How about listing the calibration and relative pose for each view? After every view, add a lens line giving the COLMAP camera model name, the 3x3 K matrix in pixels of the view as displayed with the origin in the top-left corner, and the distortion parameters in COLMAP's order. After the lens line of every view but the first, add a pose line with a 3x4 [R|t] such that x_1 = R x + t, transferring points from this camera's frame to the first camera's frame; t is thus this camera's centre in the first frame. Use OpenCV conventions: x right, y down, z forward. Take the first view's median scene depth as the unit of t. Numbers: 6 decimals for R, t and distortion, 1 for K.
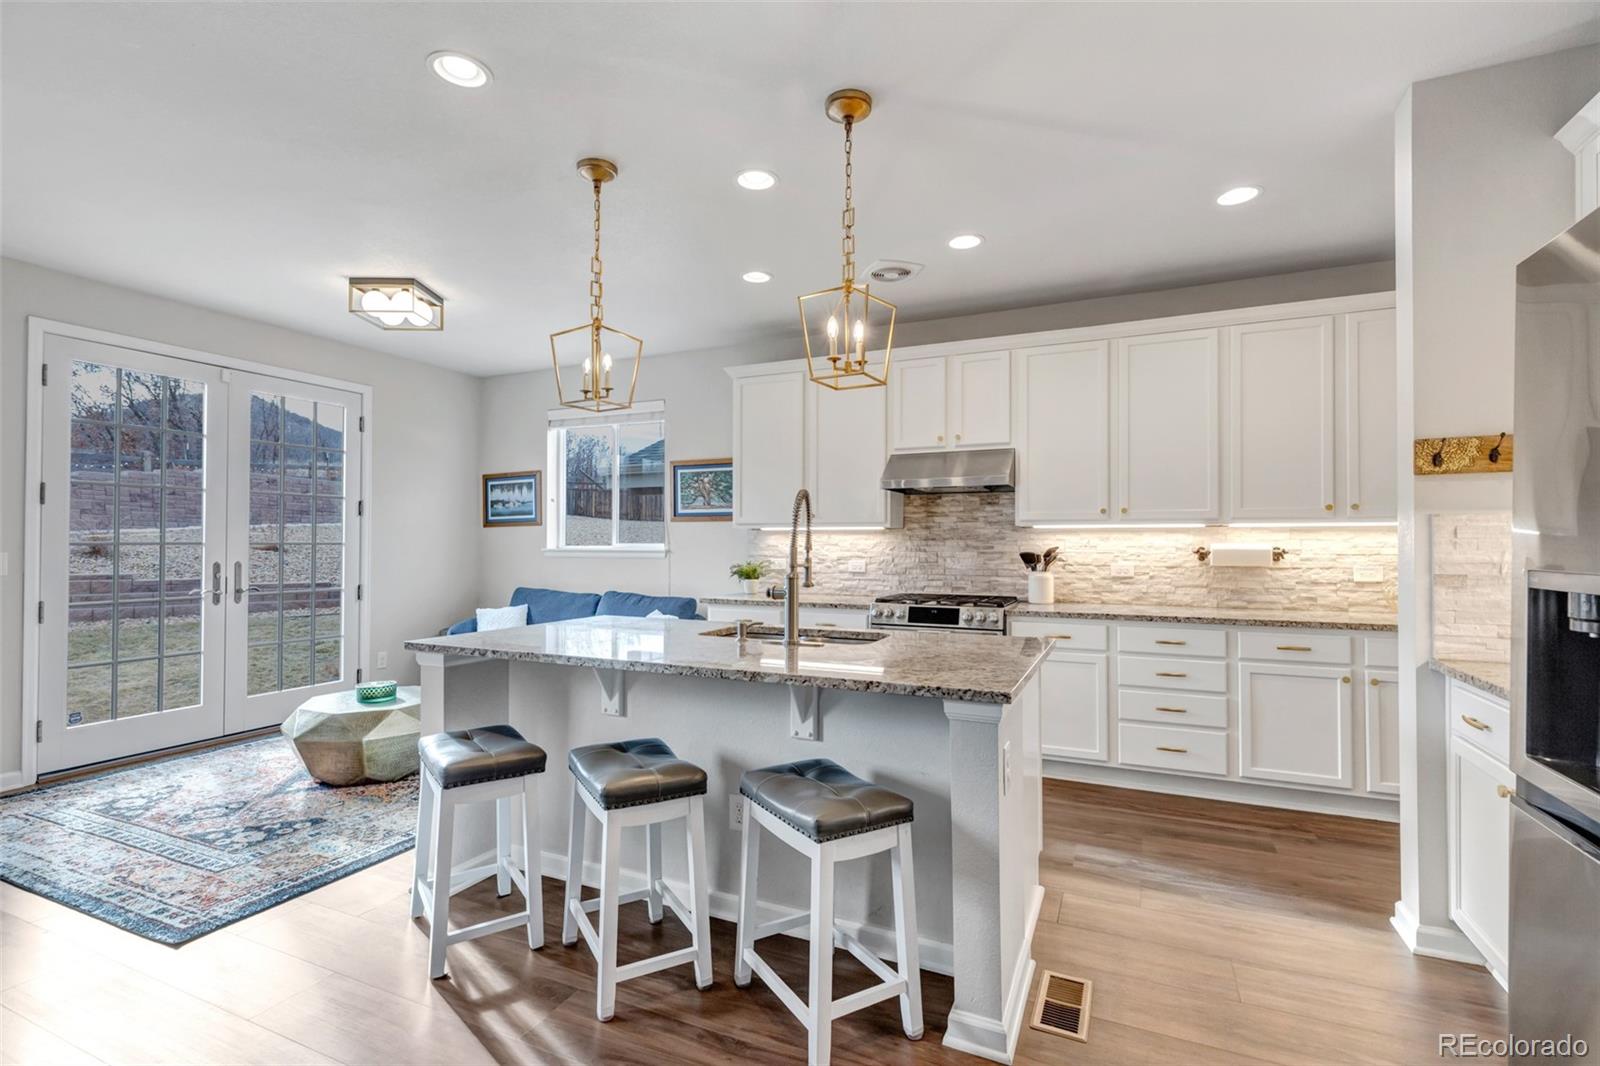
lens RADIAL K [[735.4, 0, 797.0], [0, 735.4, 533.8], [0, 0, 1]] dist [0.003403, 0.001023]
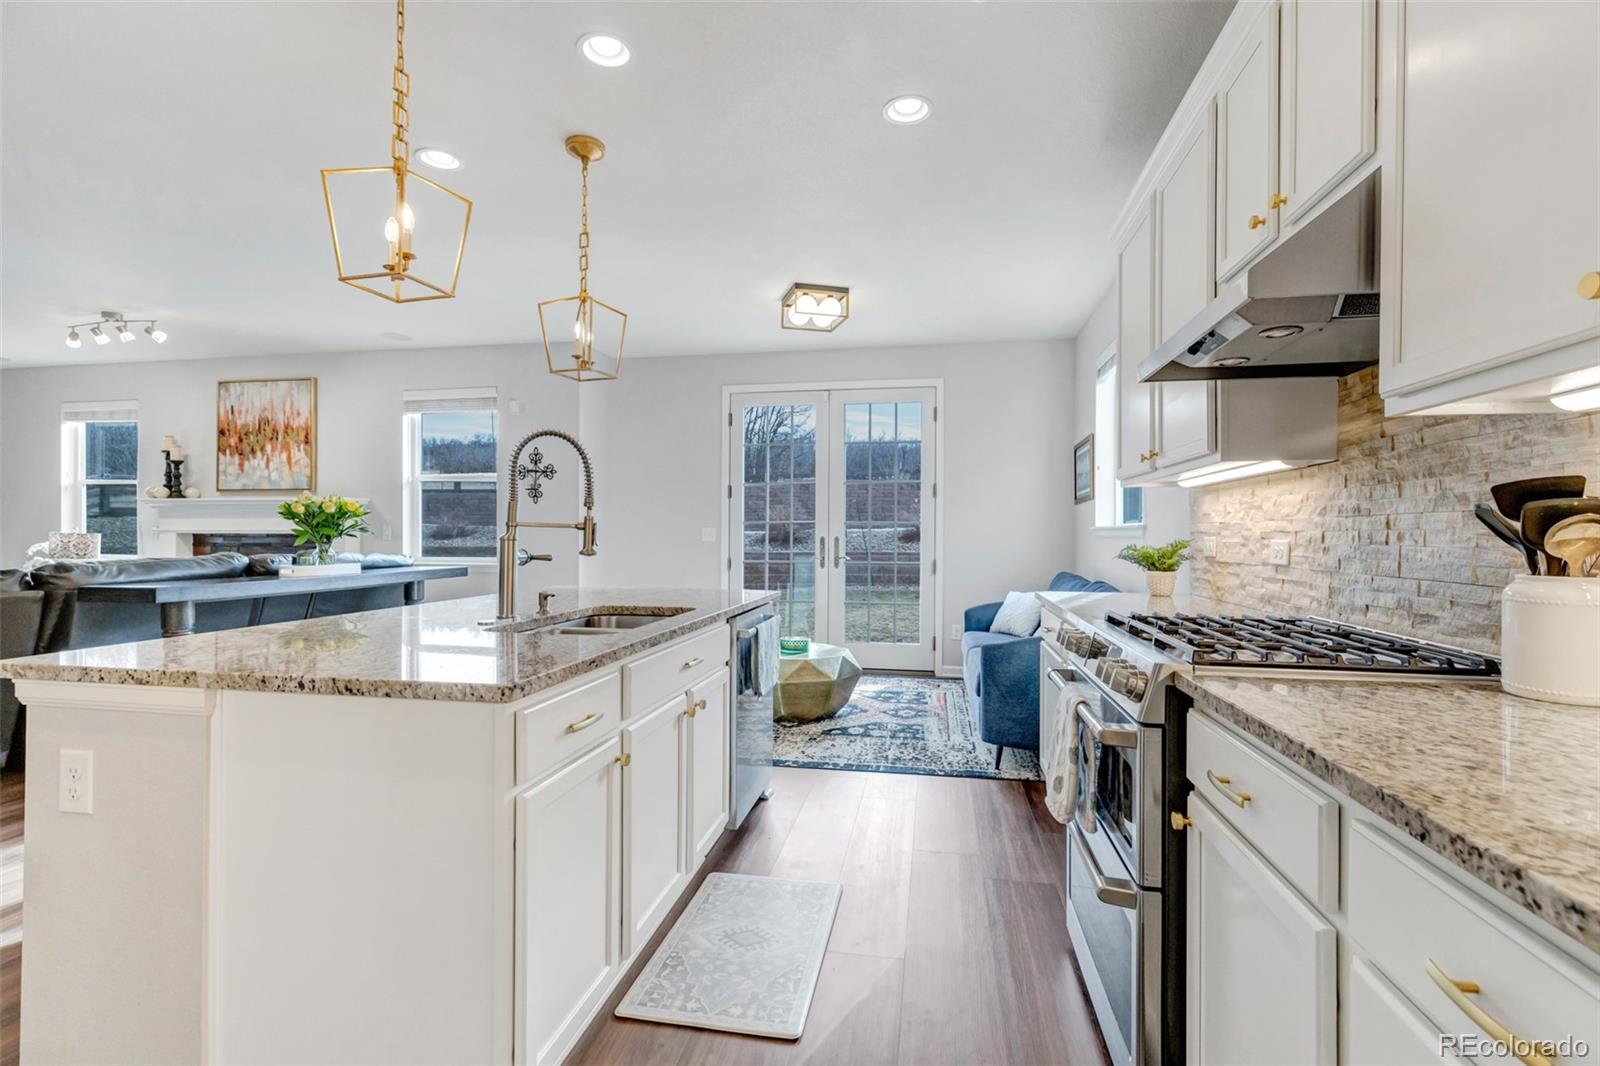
lens RADIAL K [[726.1, 0, 800.0], [0, 726.1, 533.0], [0, 0, 1]] dist [0.013797, 0.000380]
pose [[0.243222, -0.002269, -0.969968, 0.451380], [0.009597, 0.999954, 0.000068, 0.028909], [0.969923, -0.009325, 0.243232, 0.589593]]
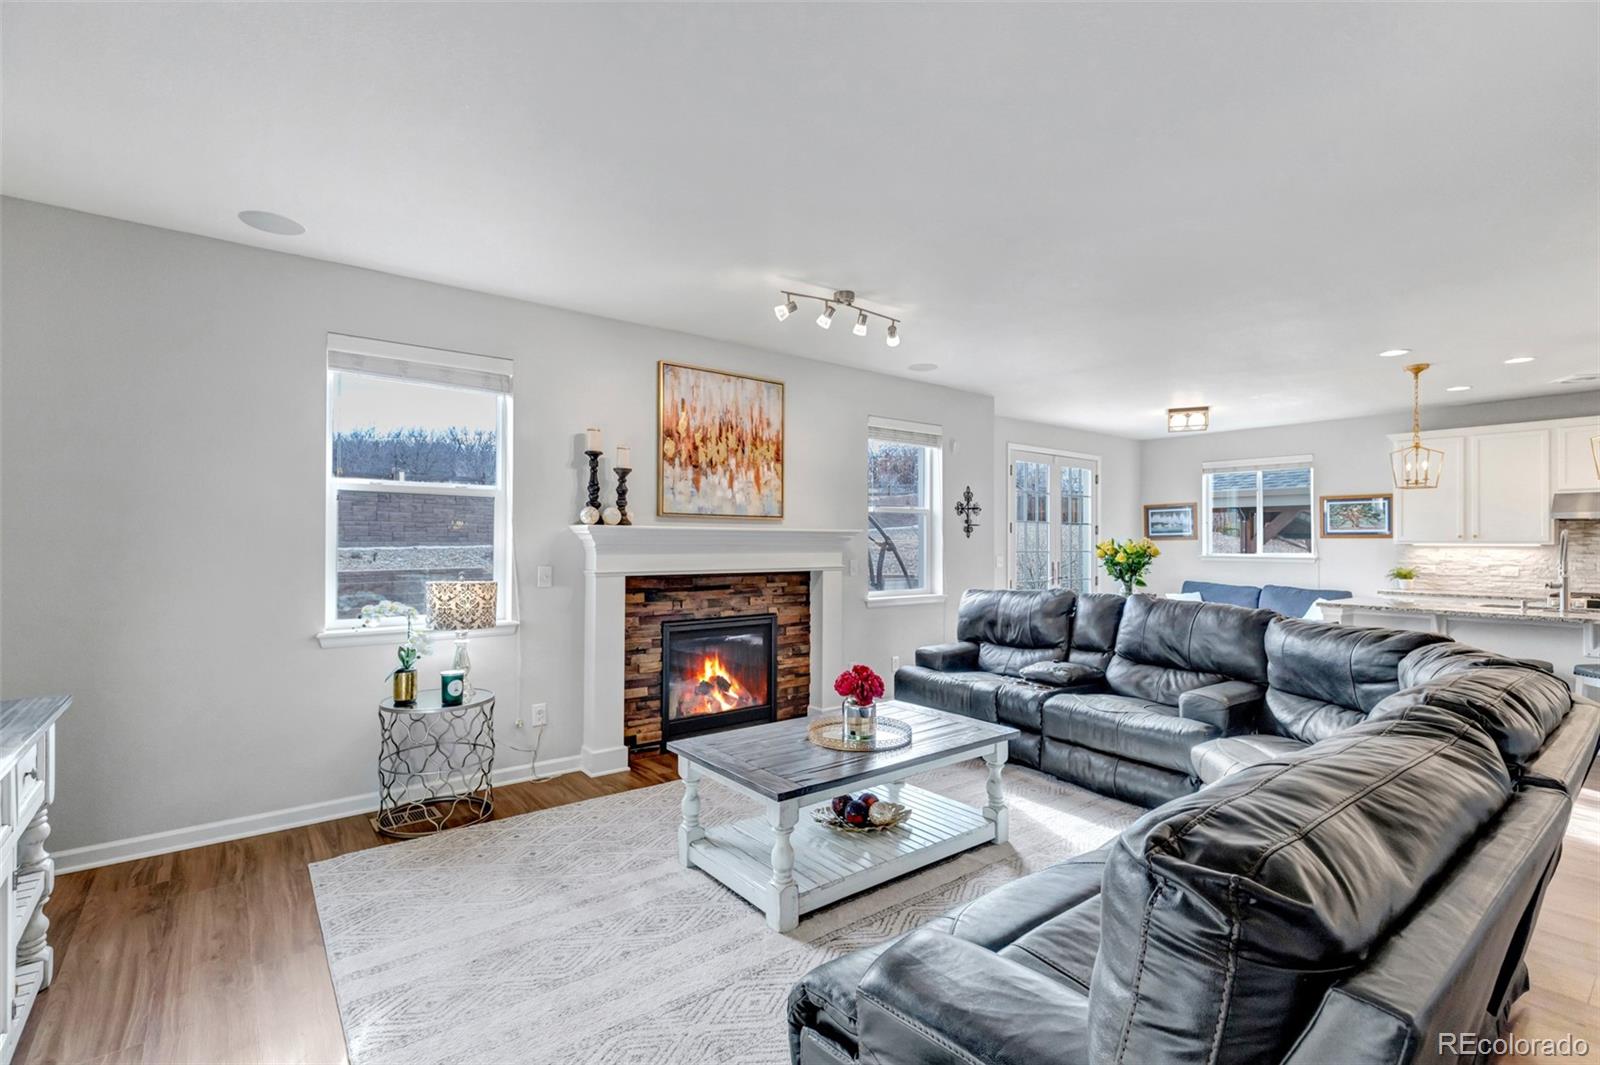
lens RADIAL K [[735.4, 0, 797.0], [0, 735.4, 533.3], [0, 0, 1]] dist [0.003403, 0.001023]
pose [[0.893112, -0.002258, -0.449828, -0.492330], [0.002450, 0.999997, -0.000155, -0.031889], [0.449827, -0.000964, 0.893115, -0.854451]]
